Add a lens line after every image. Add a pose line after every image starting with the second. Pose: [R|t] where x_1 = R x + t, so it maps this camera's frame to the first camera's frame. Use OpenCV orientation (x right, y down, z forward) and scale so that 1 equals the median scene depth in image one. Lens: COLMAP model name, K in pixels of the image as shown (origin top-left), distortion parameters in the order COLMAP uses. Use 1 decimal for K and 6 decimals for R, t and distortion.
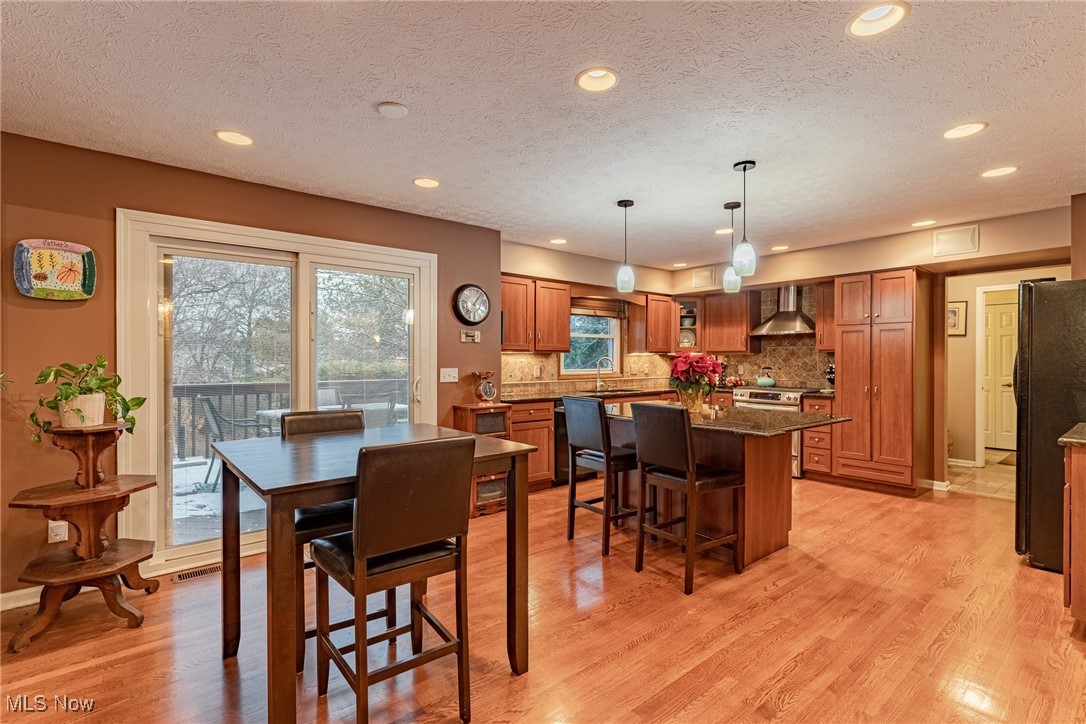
lens RADIAL K [[503.2, 0, 538.9], [0, 503.2, 361.9], [0, 0, 1]] dist [-0.005262, 0.001020]
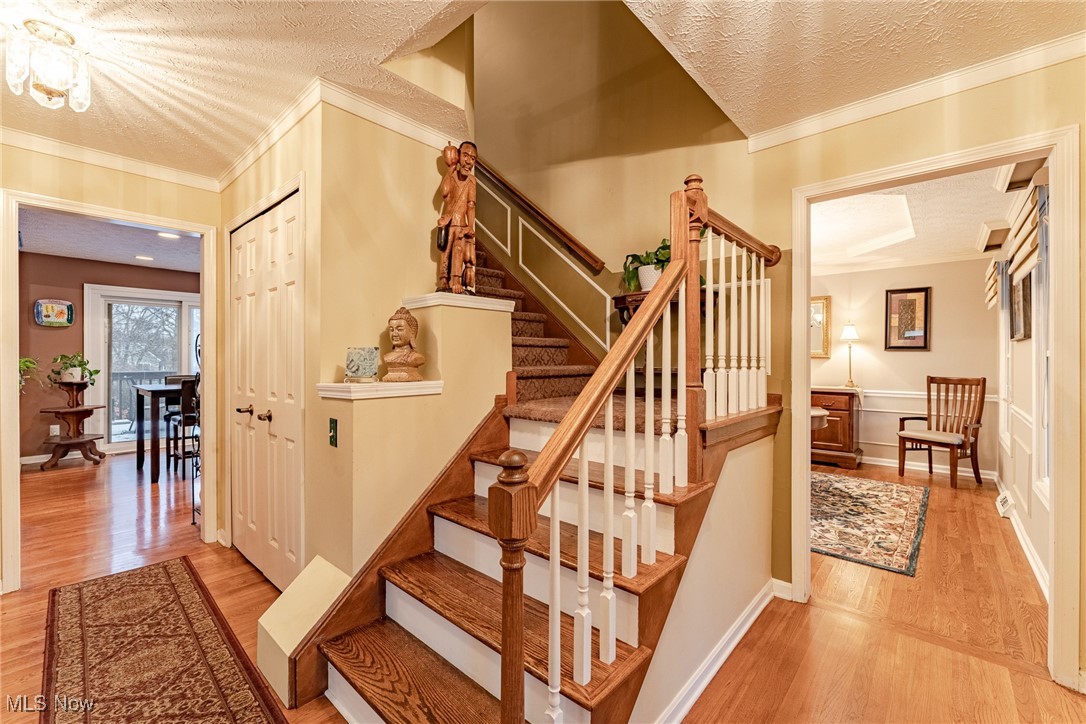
lens RADIAL K [[442.0, 0, 531.5], [0, 442.0, 353.2], [0, 0, 1]] dist [0.000055, -0.000322]
pose [[0.988552, 0.000130, 0.150878, 0.743162], [0.001872, 0.999912, -0.013132, 0.022142], [-0.150866, 0.013264, 0.988465, -1.119293]]
